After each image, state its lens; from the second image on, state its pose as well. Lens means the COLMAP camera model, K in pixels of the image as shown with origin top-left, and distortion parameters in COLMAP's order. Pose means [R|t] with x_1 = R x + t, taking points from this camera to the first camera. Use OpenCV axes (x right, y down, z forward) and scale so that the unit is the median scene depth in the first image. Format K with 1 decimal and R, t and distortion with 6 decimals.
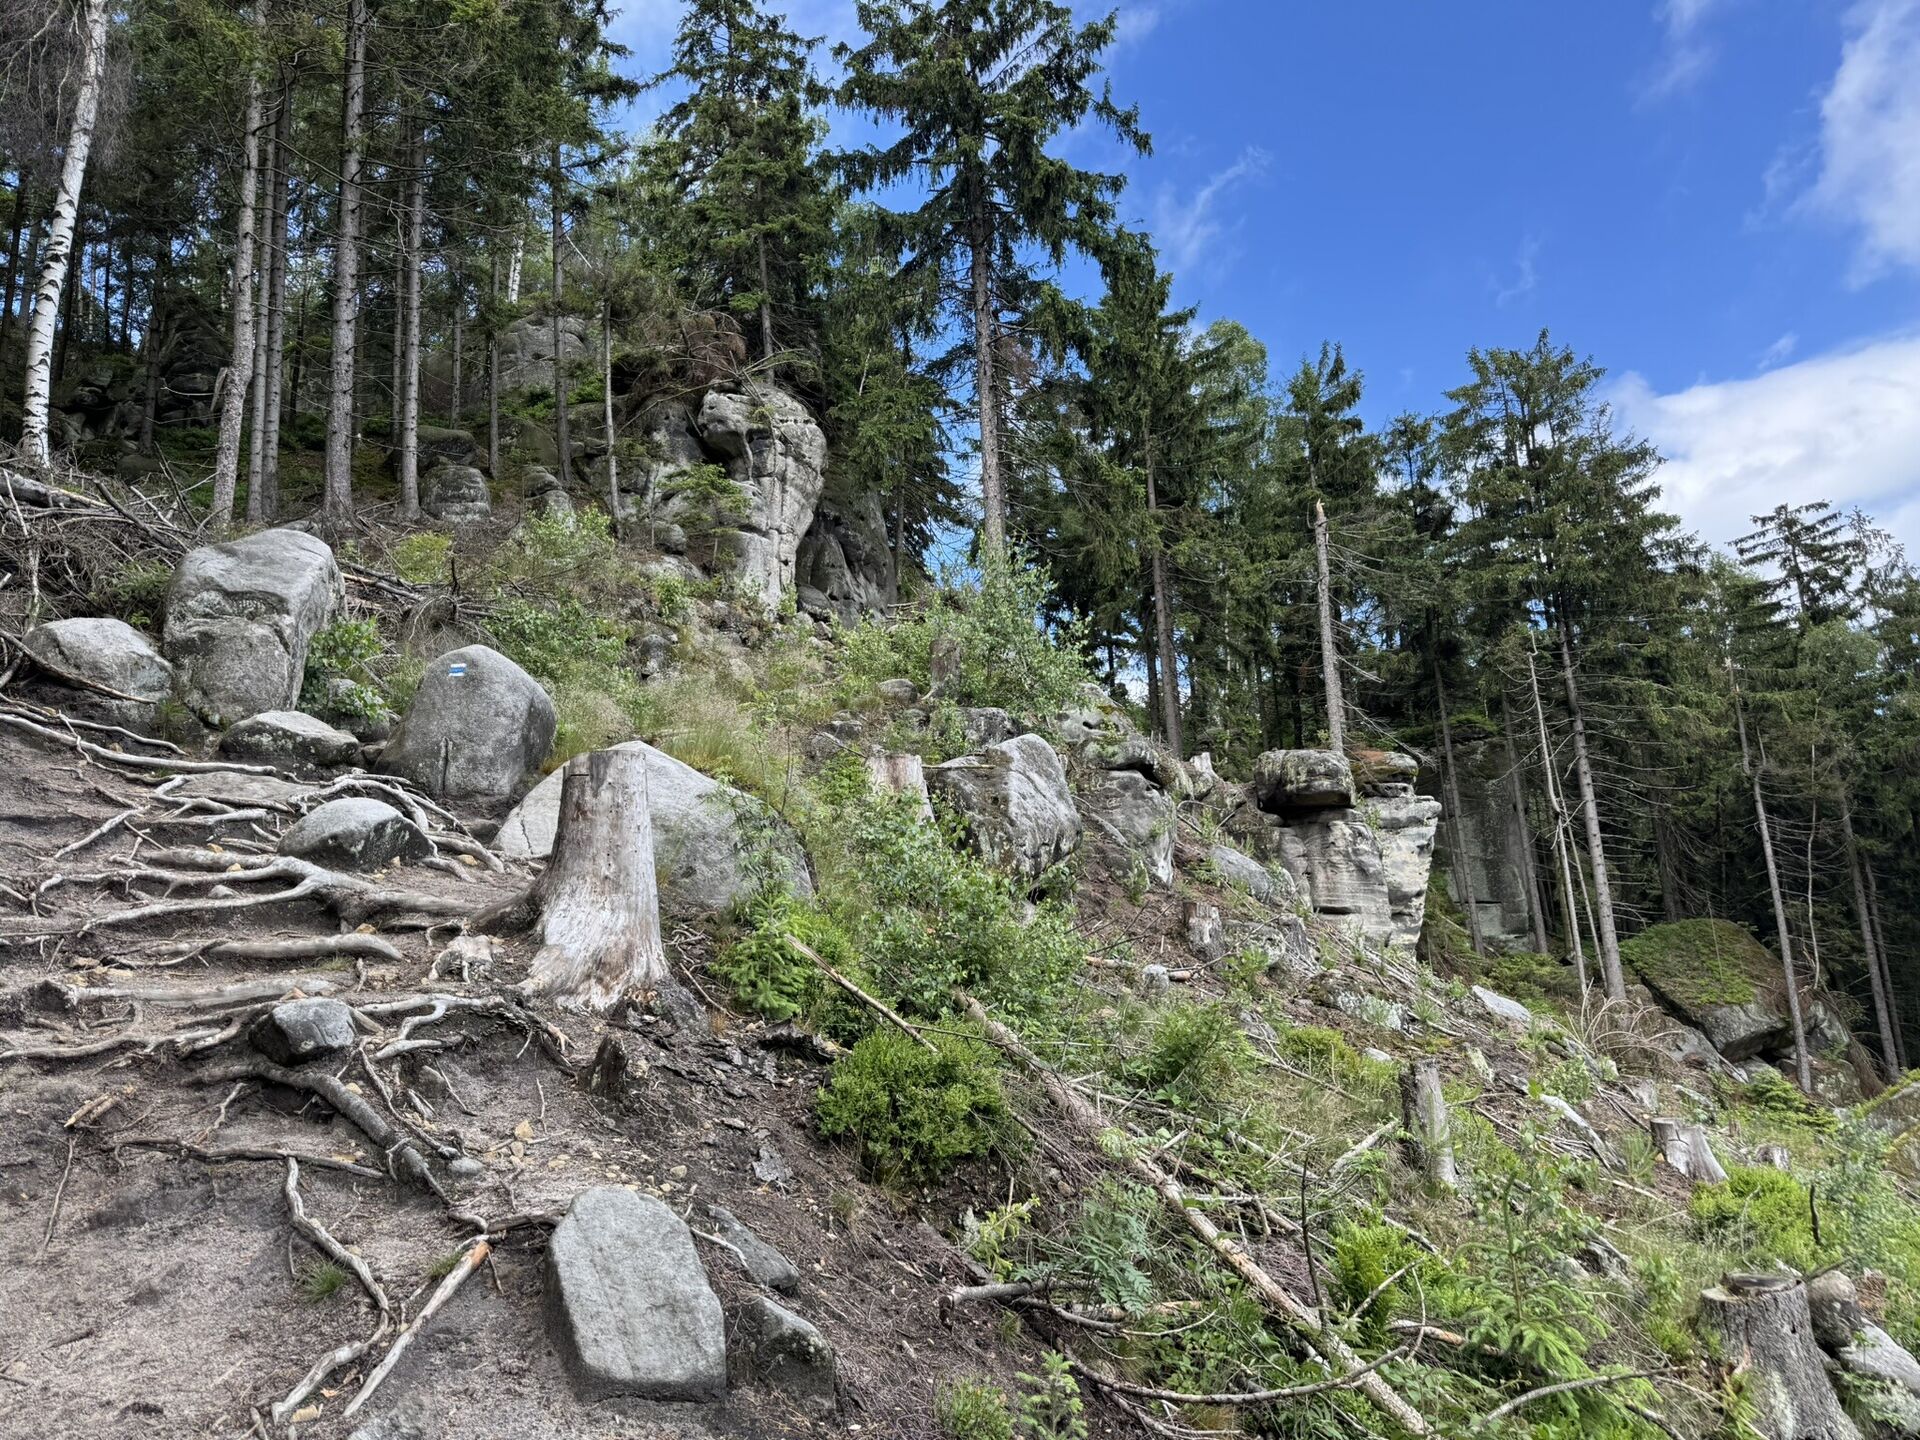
lens RADIAL K [[1314.2, 0, 962.9], [0, 1314.2, 717.7], [0, 0, 1]] dist [0.011297, -0.017422]
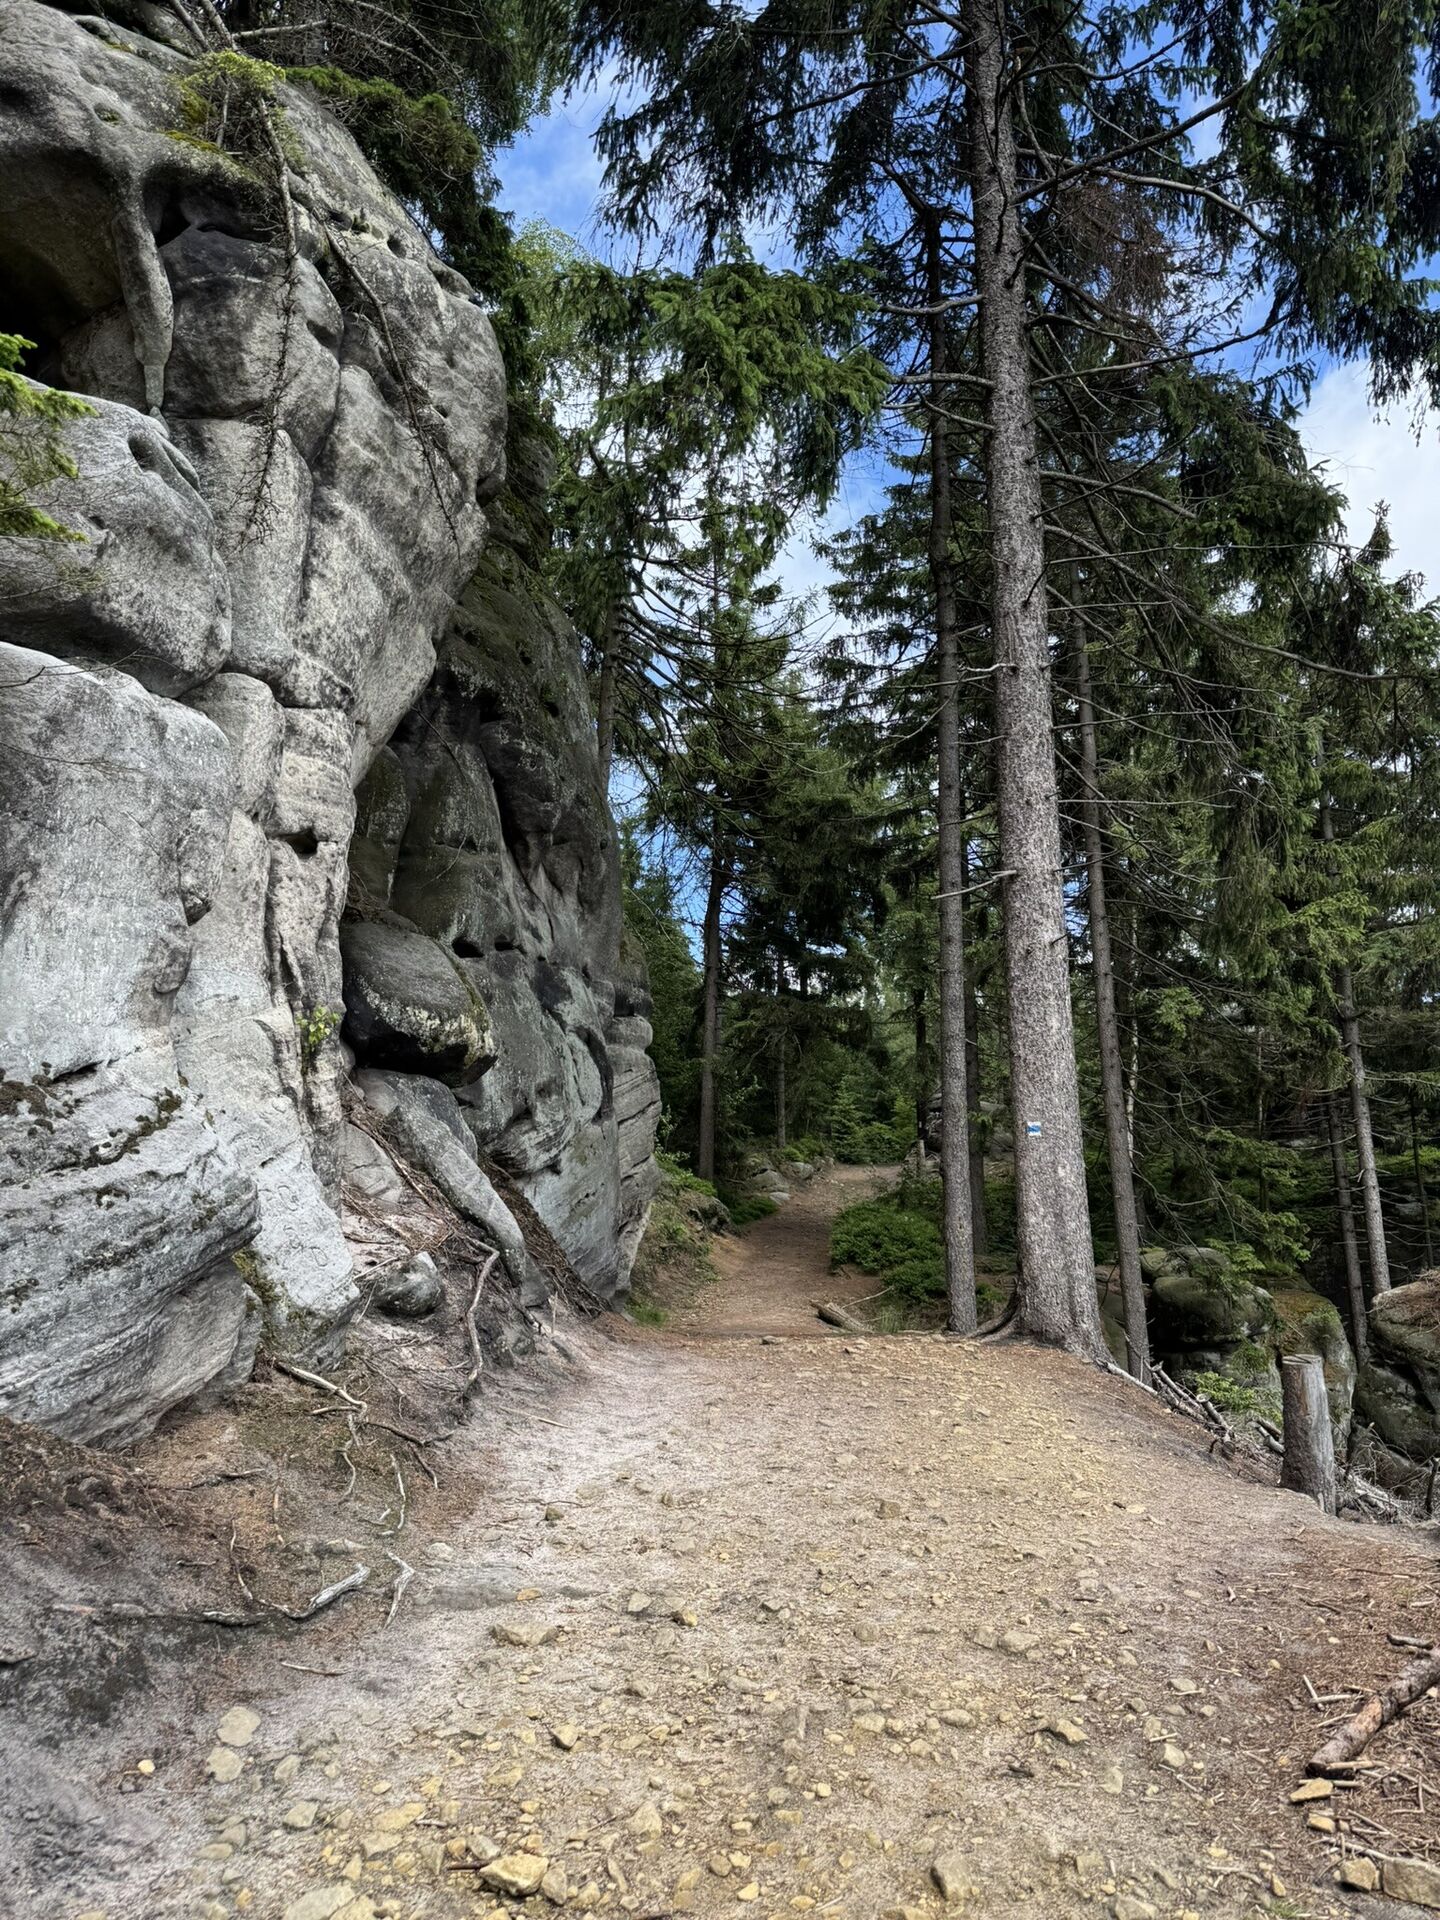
lens RADIAL K [[1314.2, 0, 712.7], [0, 1314.2, 961.2], [0, 0, 1]] dist [0.011297, -0.017422]
pose [[0.985626, 0.071757, 0.152947, -0.099539], [-0.070616, 0.997420, -0.012890, -0.099436], [-0.153477, 0.001904, 0.988150, 0.771430]]
